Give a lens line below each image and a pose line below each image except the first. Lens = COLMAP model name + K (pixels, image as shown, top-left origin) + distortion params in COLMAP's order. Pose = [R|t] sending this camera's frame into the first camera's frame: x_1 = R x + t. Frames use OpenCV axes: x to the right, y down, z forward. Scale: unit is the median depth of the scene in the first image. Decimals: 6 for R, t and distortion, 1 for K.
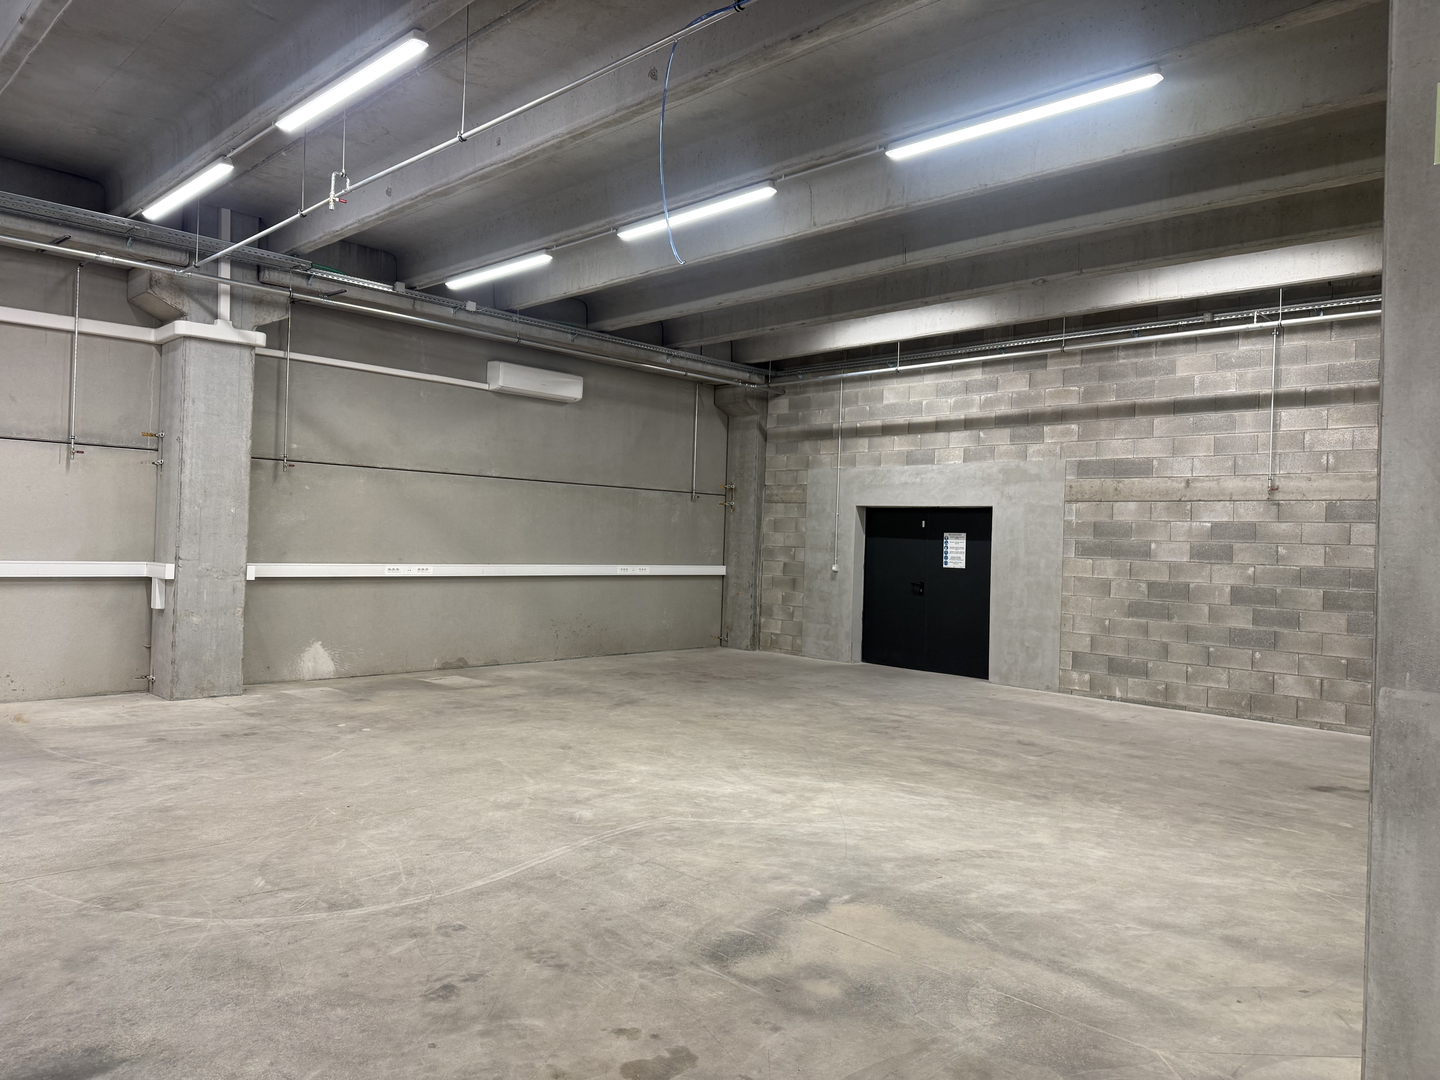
lens RADIAL K [[997.6, 0, 720.0], [0, 997.6, 540.0], [0, 0, 1]] dist [0.005119, 0.000180]
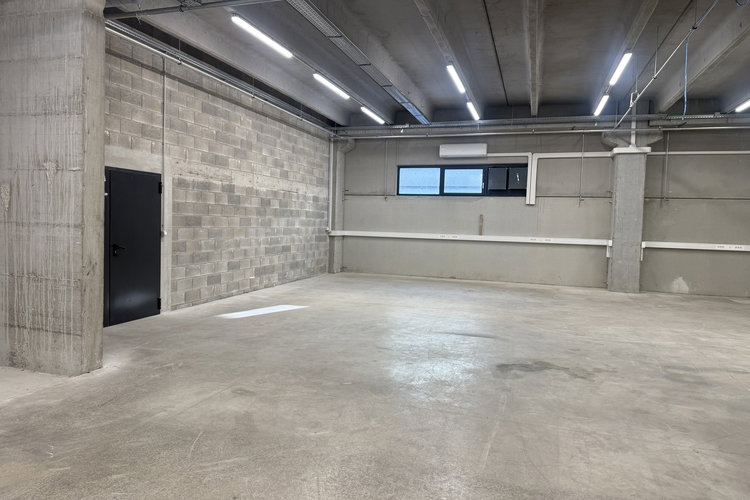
lens RADIAL K [[519.6, 0, 375.0], [0, 519.6, 250.0], [0, 0, 1]] dist [-0.003121, -0.035599]
pose [[0.452520, 0.028159, -0.891310, 0.381282], [-0.011029, 0.999602, 0.025981, 0.020110], [0.891686, -0.001926, 0.452650, -0.176989]]
